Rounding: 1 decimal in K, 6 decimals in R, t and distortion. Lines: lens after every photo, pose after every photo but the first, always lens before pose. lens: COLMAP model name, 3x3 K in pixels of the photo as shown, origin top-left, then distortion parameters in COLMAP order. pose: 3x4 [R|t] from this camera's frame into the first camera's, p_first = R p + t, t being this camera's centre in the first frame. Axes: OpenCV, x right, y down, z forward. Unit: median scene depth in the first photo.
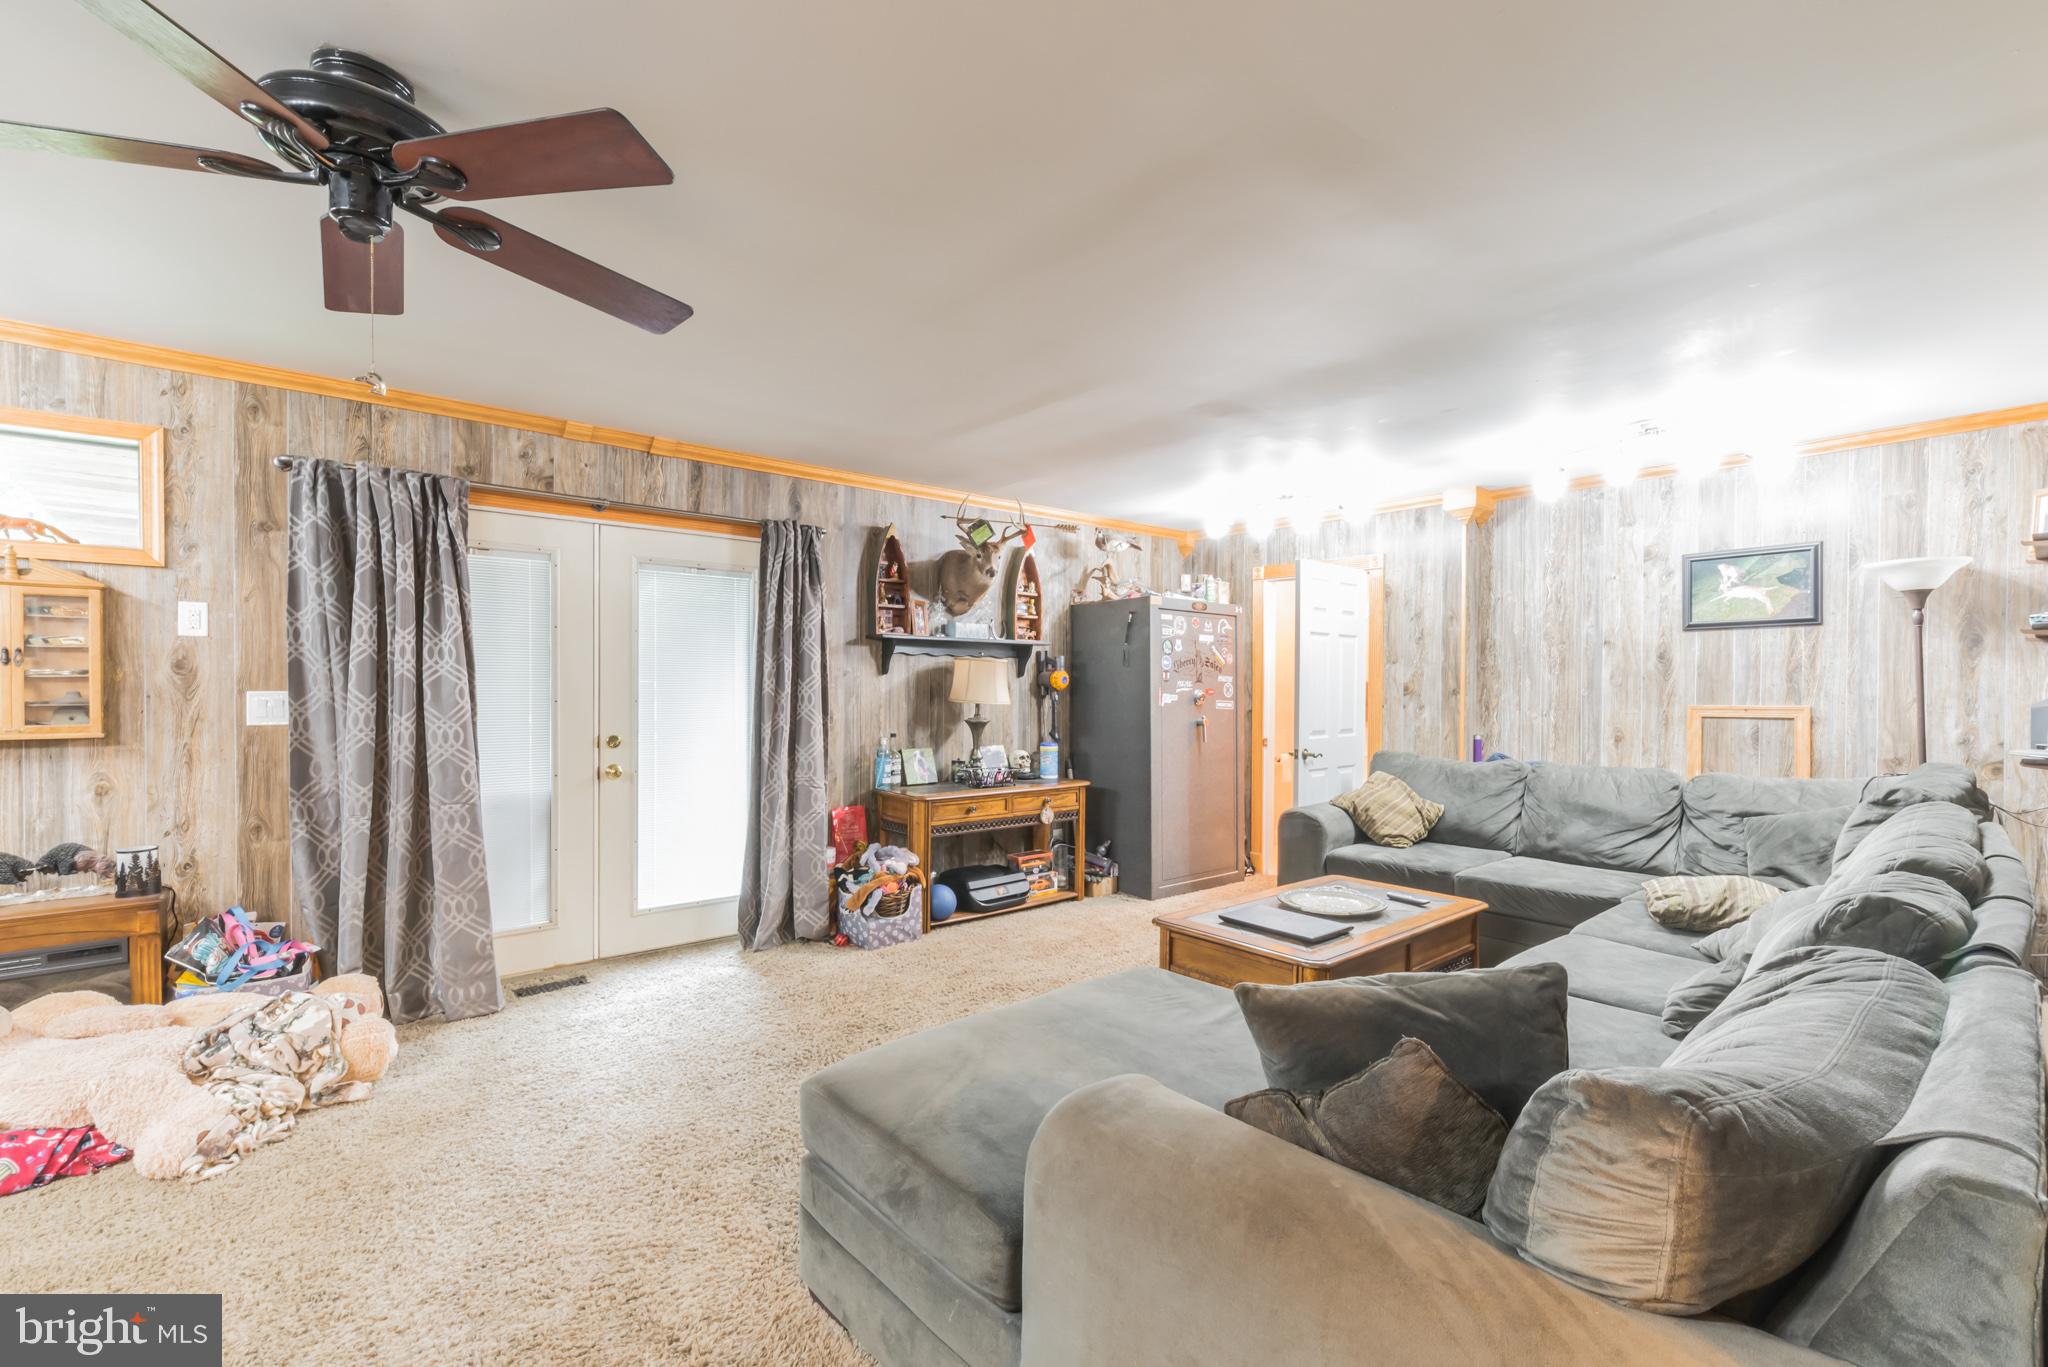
lens RADIAL K [[890.3, 0, 1045.9], [0, 890.3, 699.1], [0, 0, 1]] dist [-0.000731, -0.000018]
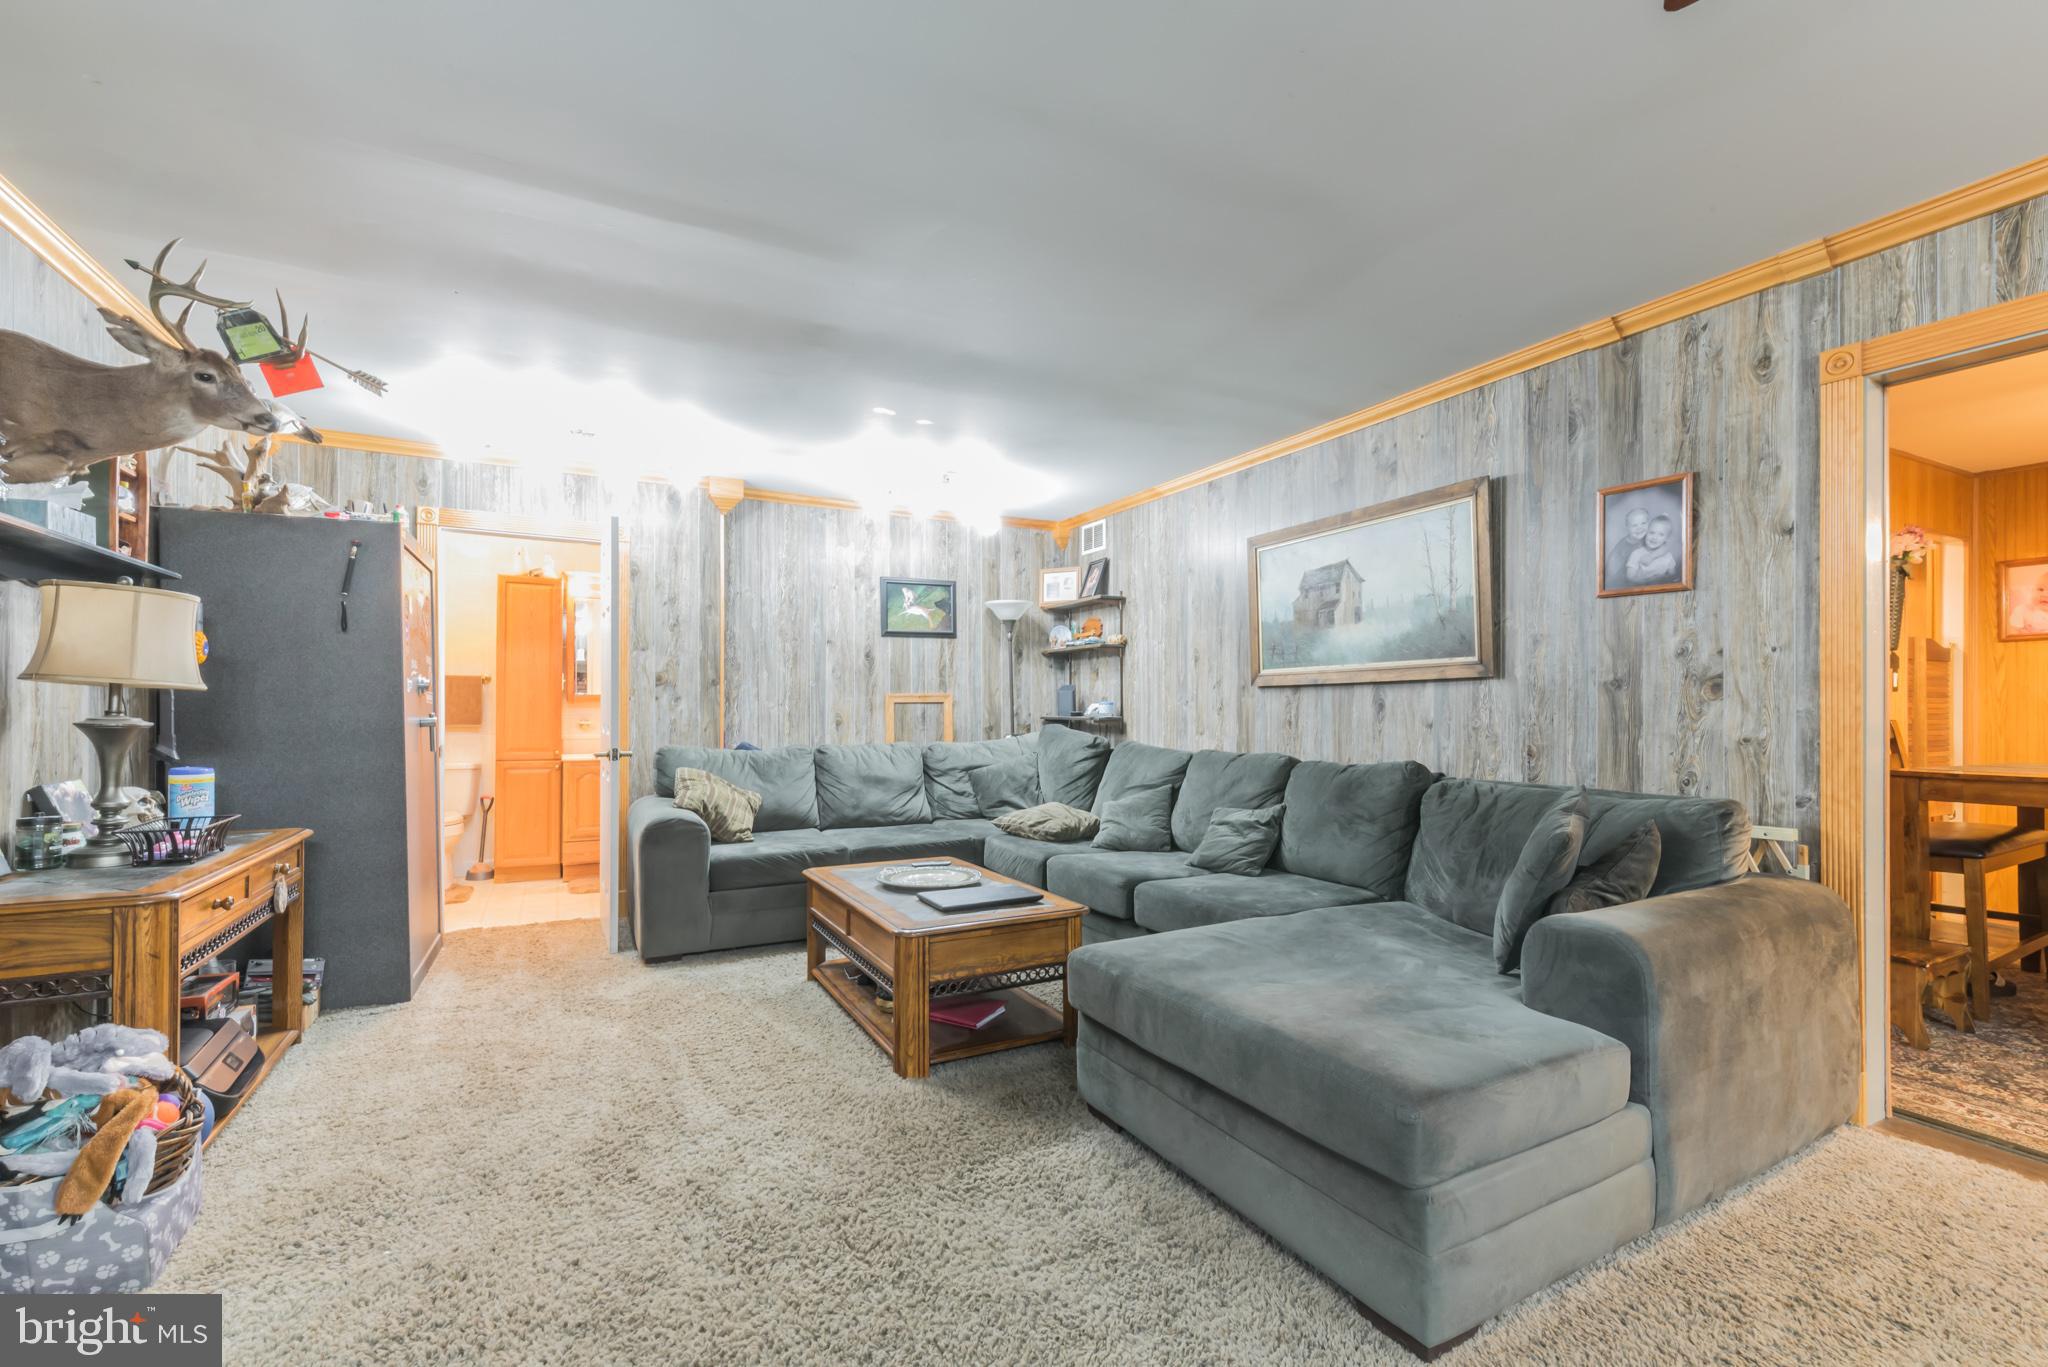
lens RADIAL K [[890.3, 0, 1045.9], [0, 890.3, 699.1], [0, 0, 1]] dist [-0.000731, -0.000018]
pose [[0.213863, 0.002319, 0.976861, -0.475796], [0.017715, 0.999824, -0.006252, 0.025945], [-0.976703, 0.018642, 0.213784, 0.486215]]
